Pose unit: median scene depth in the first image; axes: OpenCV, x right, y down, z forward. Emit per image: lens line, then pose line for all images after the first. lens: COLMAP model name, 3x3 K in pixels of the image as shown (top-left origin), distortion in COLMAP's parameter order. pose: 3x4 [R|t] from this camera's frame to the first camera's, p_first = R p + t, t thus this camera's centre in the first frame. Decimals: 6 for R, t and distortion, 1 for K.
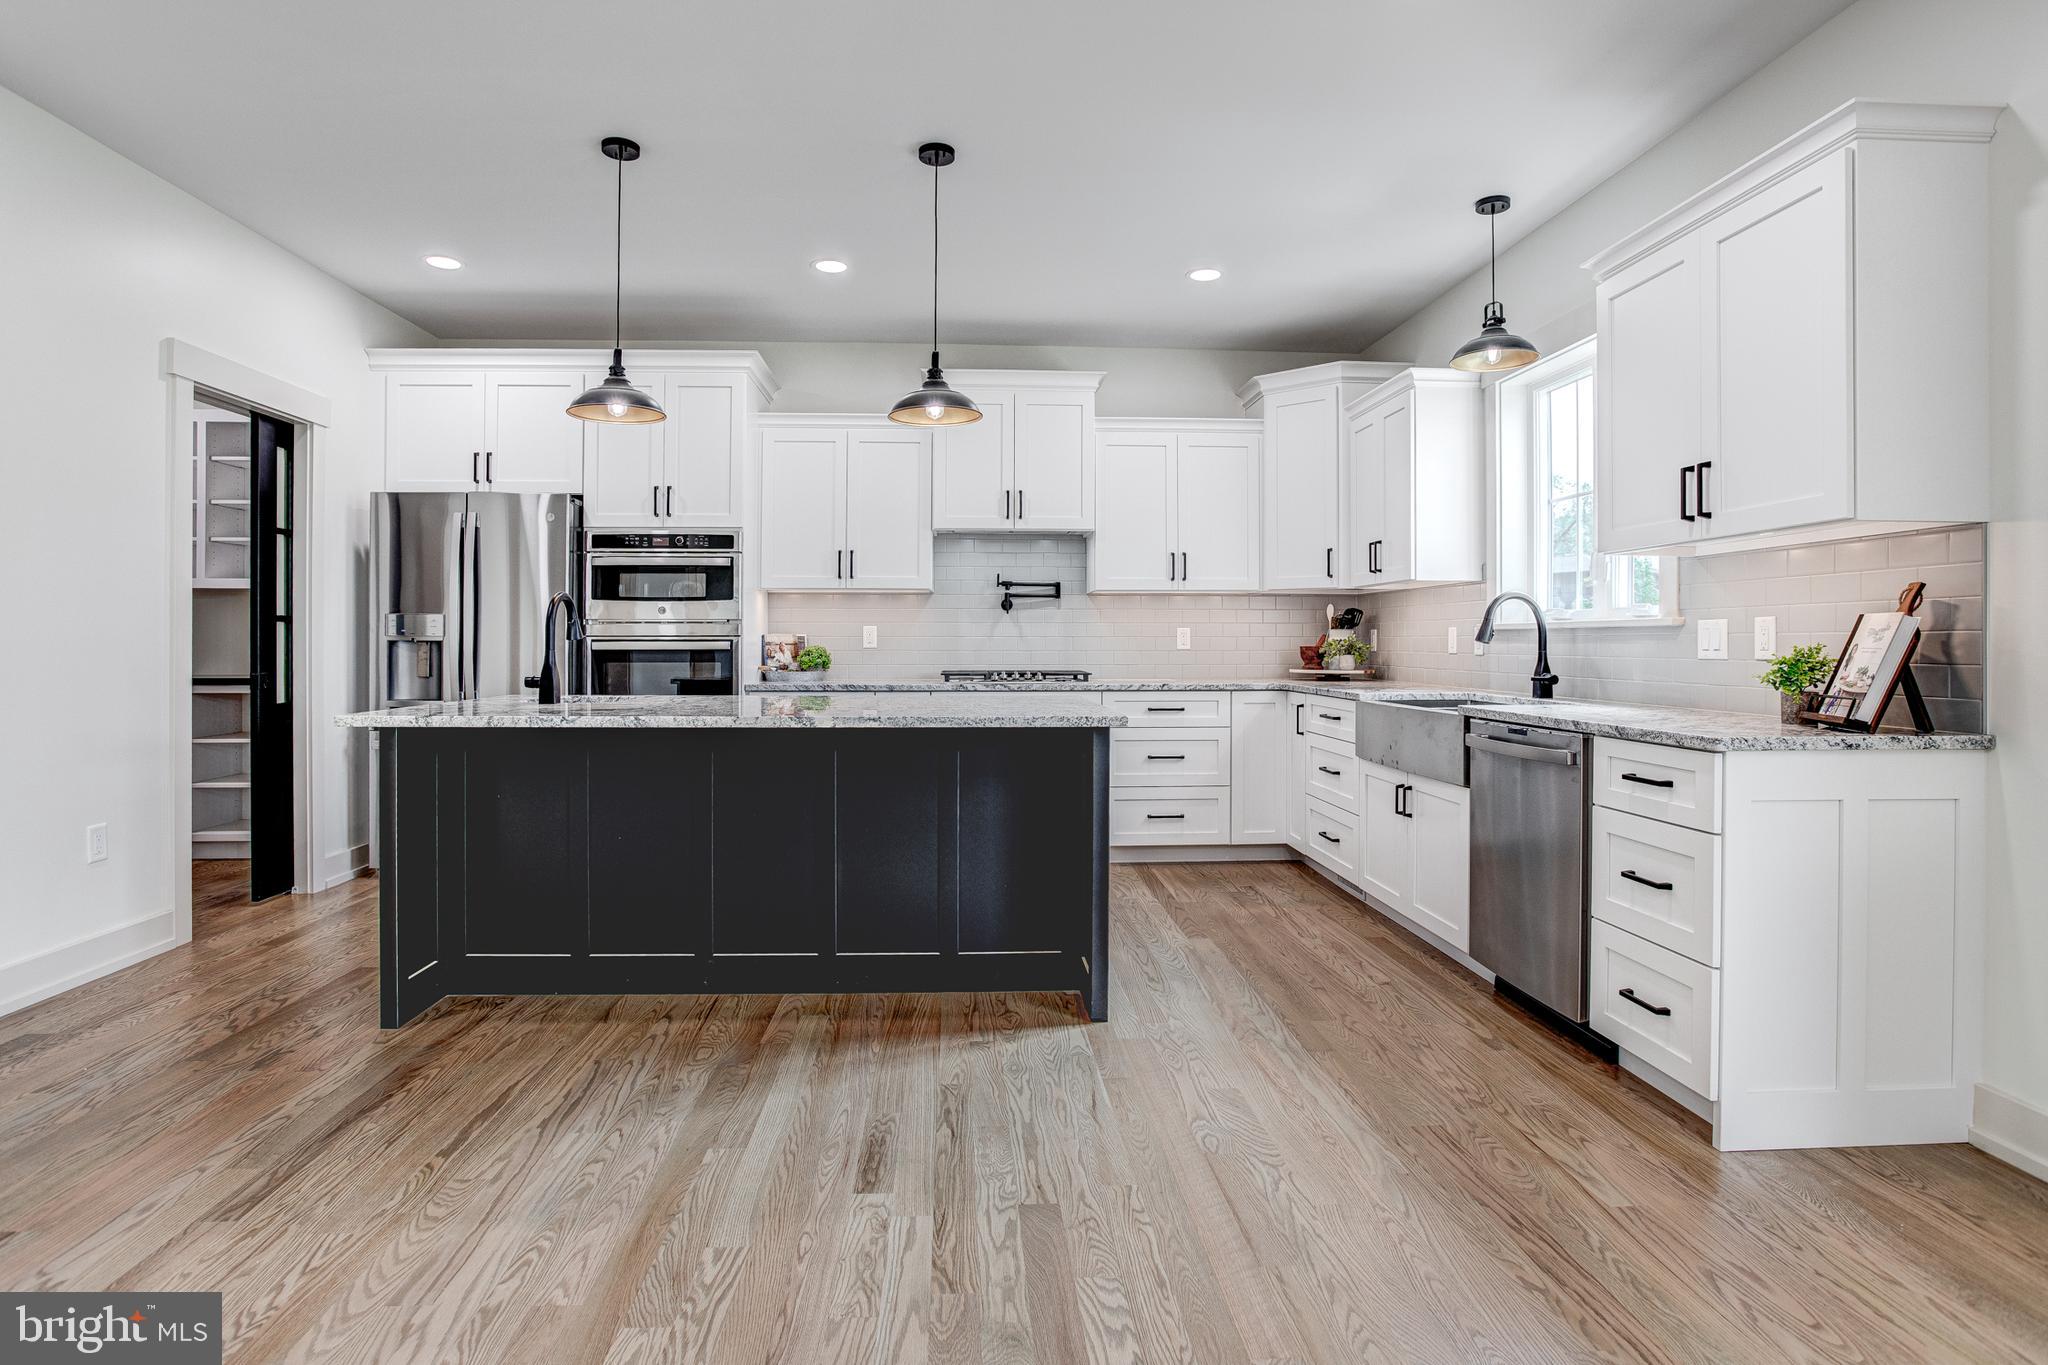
lens RADIAL K [[1036.1, 0, 981.9], [0, 1036.1, 644.1], [0, 0, 1]] dist [-0.029774, 0.011449]
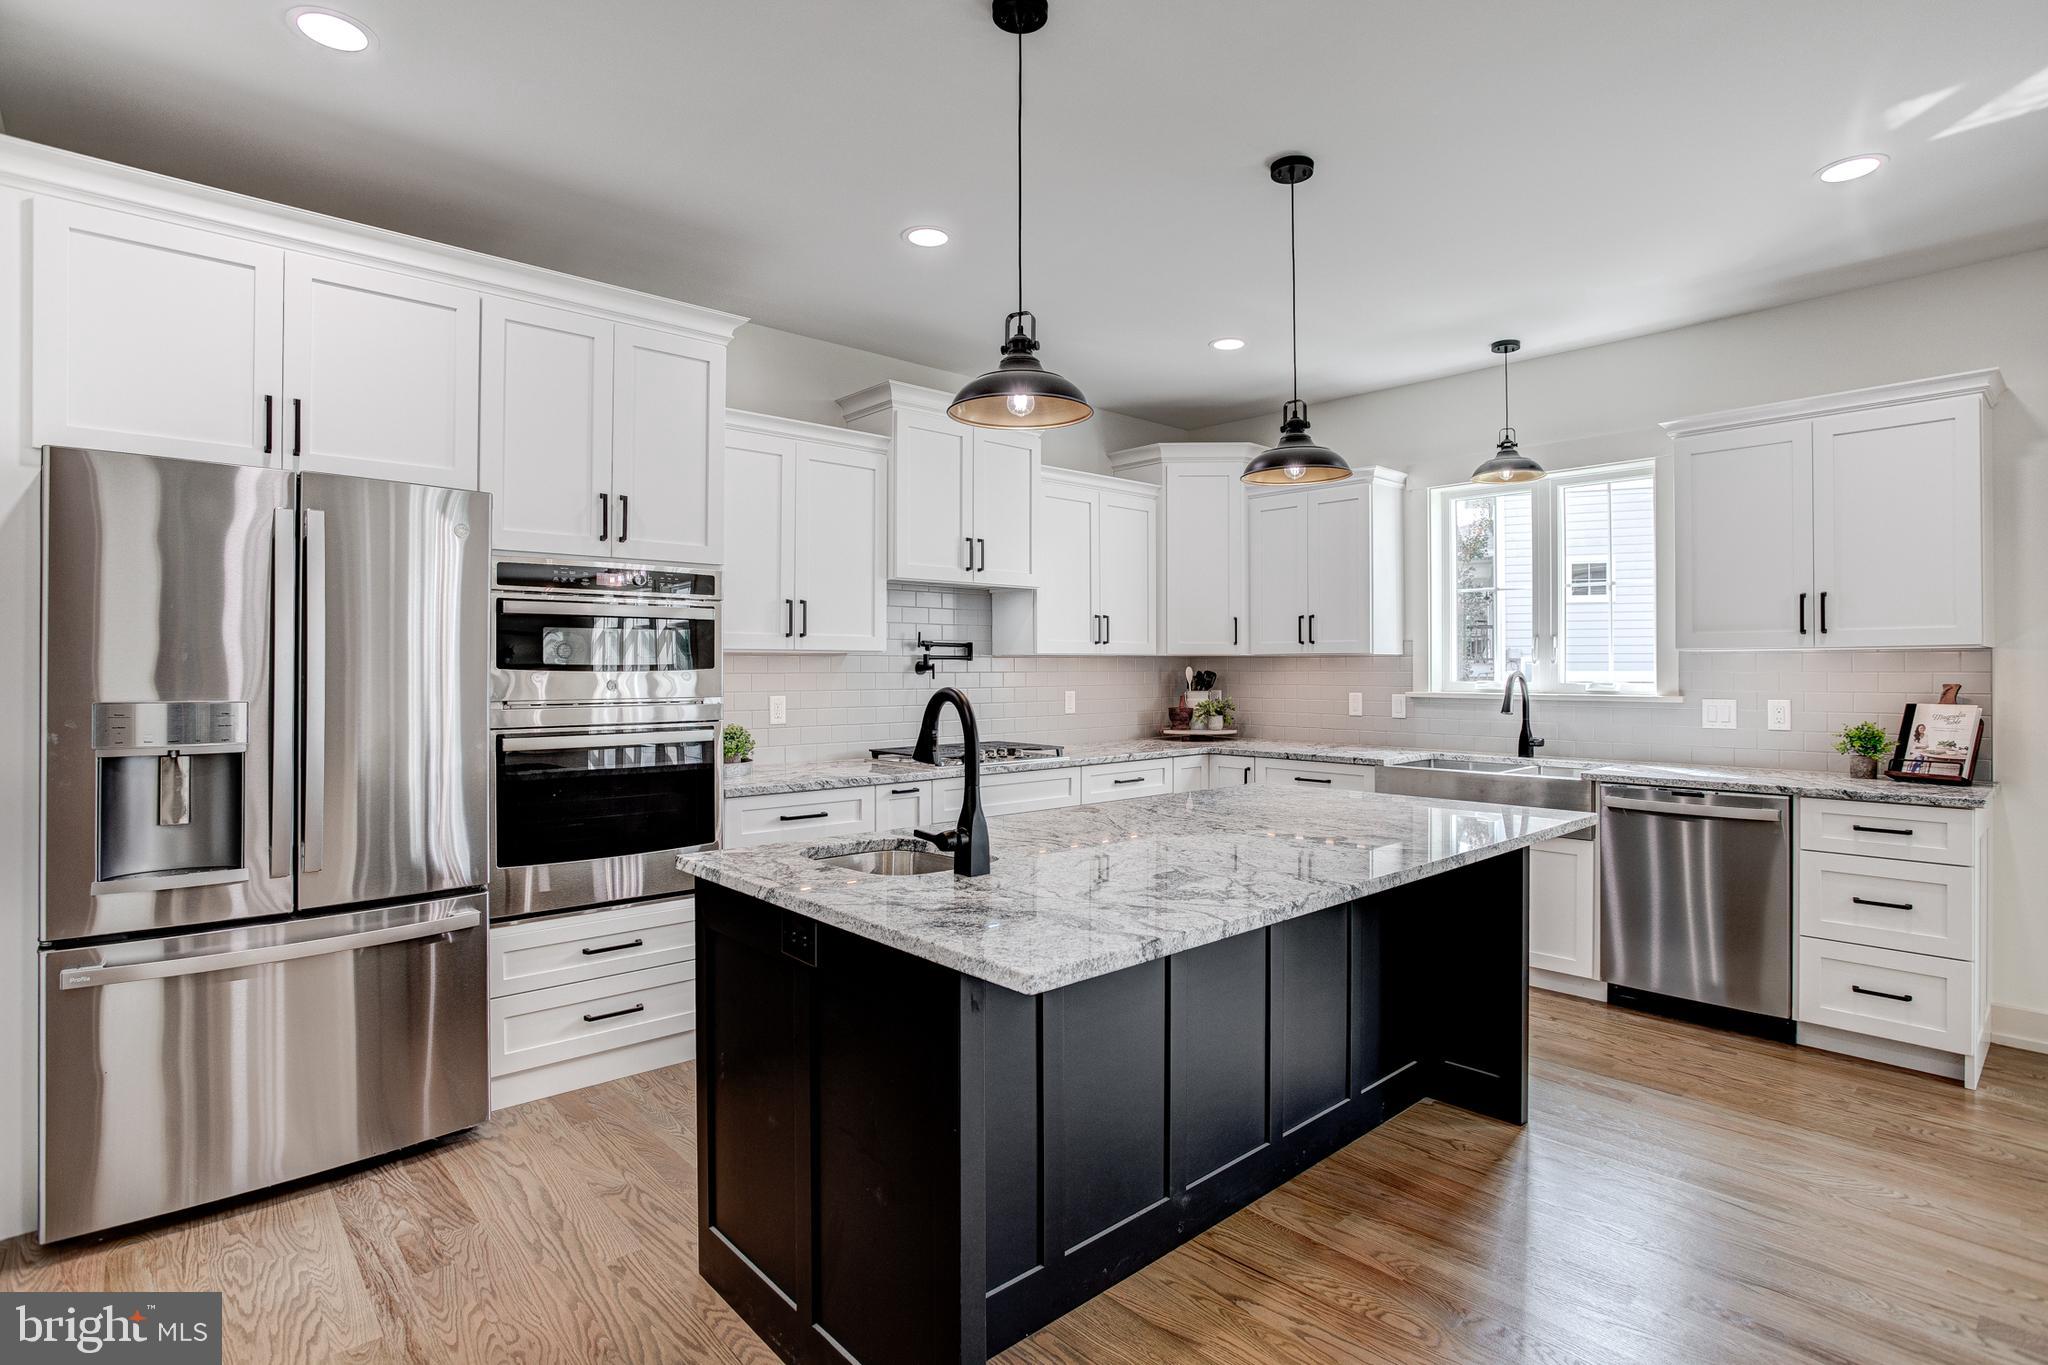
lens RADIAL K [[1036.1, 0, 1002.9], [0, 1036.1, 666.7], [0, 0, 1]] dist [-0.029774, 0.011449]
pose [[0.764479, -0.002819, 0.644643, -0.627887], [0.004772, 0.999988, -0.001286, -0.049482], [-0.644631, 0.004060, 0.764483, 0.404240]]
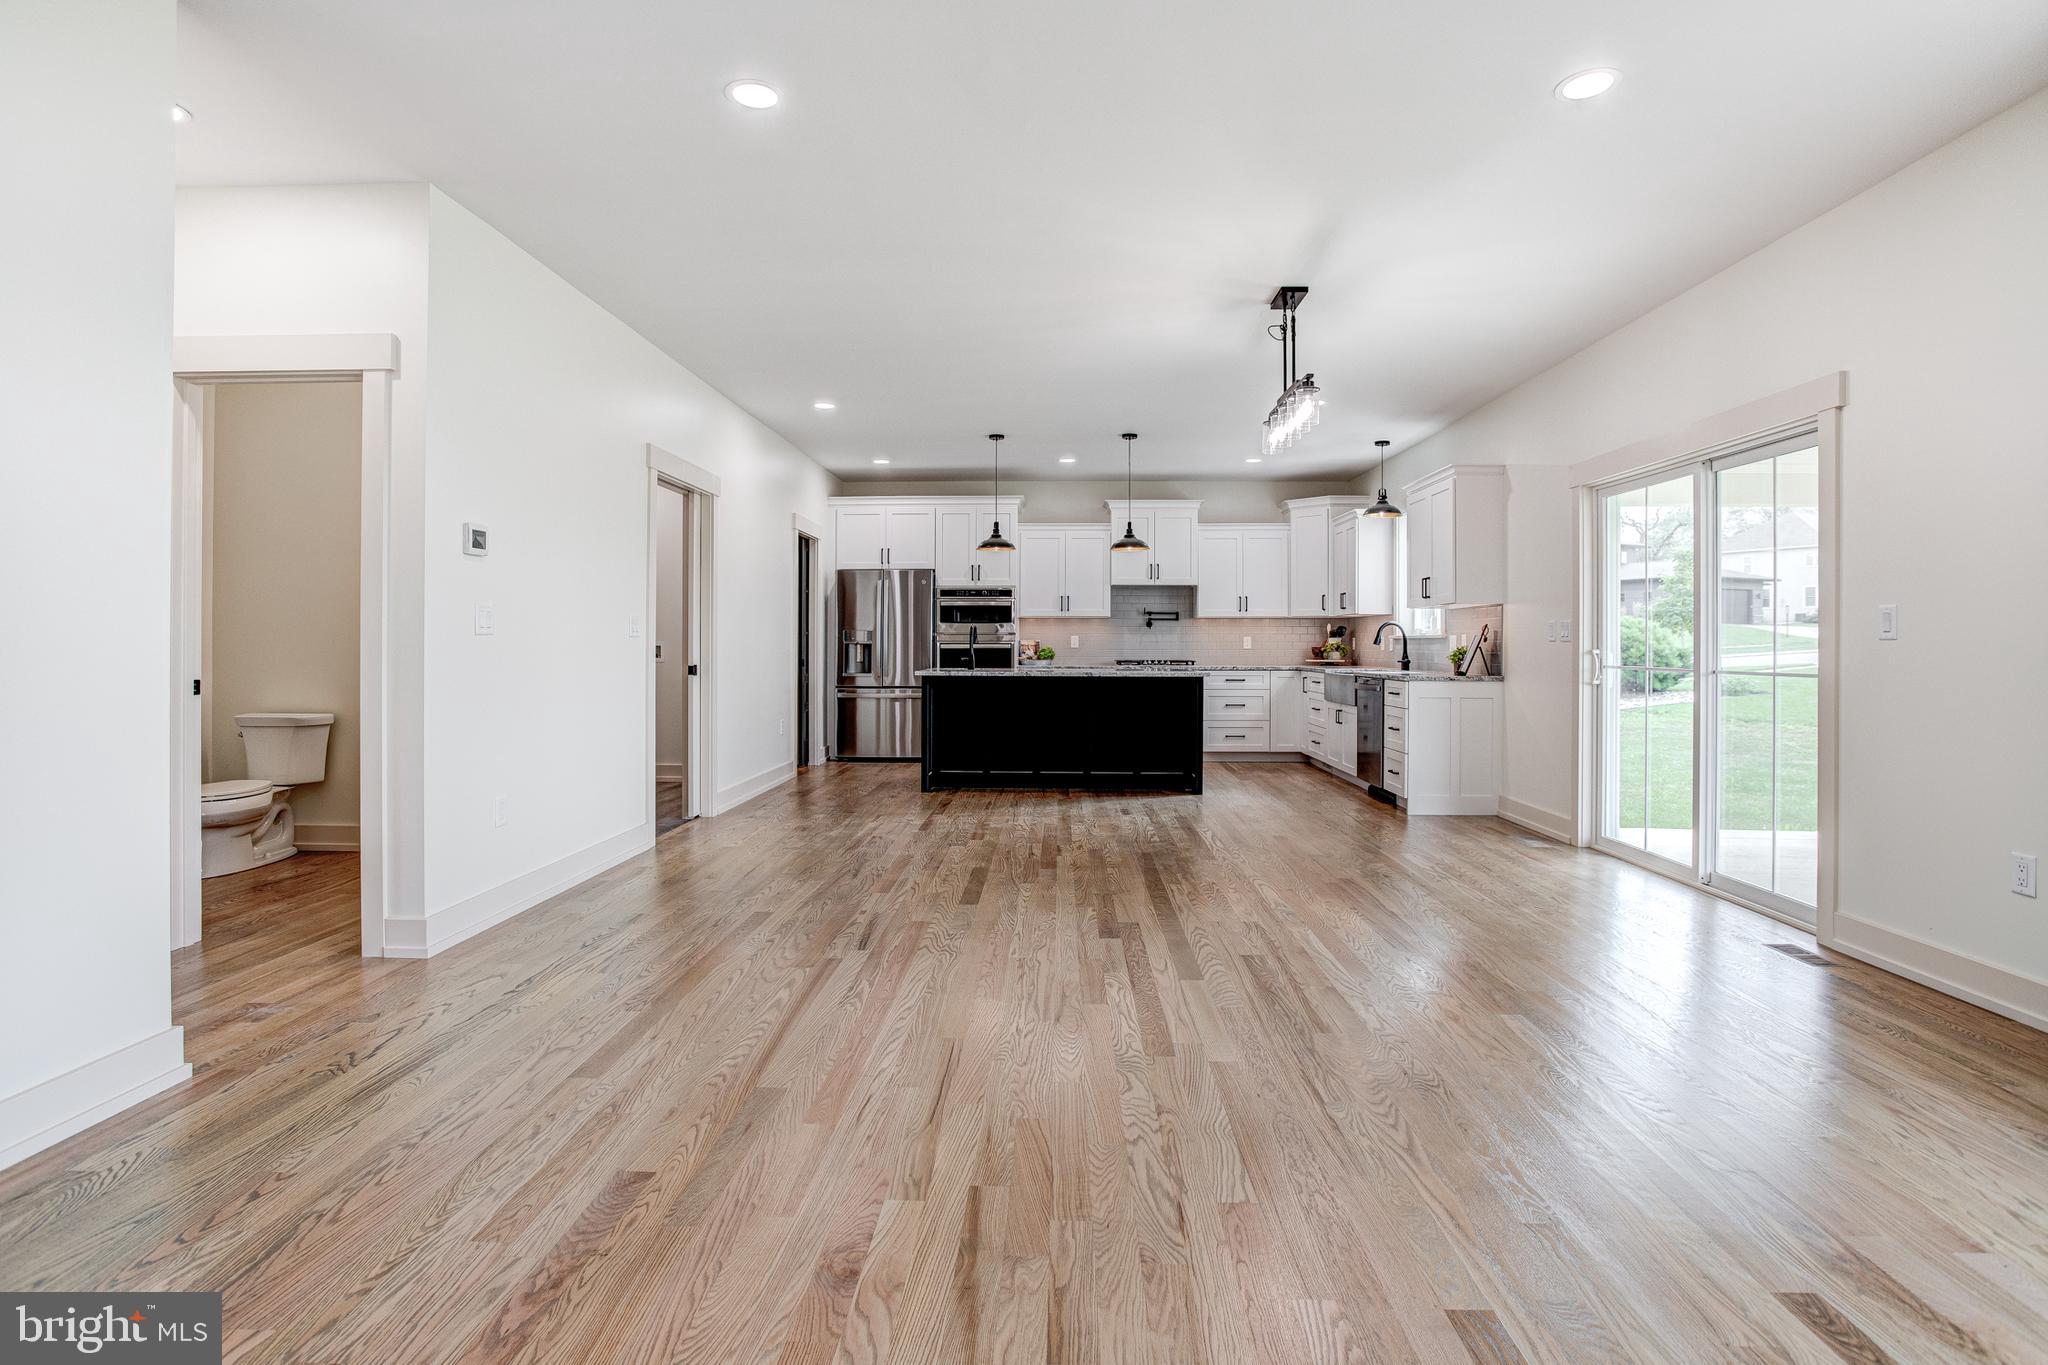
lens RADIAL K [[1036.1, 0, 1000.9], [0, 1036.1, 640.7], [0, 0, 1]] dist [-0.029774, 0.011449]
pose [[0.996631, 0.000193, -0.082017, -0.113415], [-0.000729, 0.999979, -0.006510, 0.004106], [0.082014, 0.006548, 0.996610, -1.097402]]
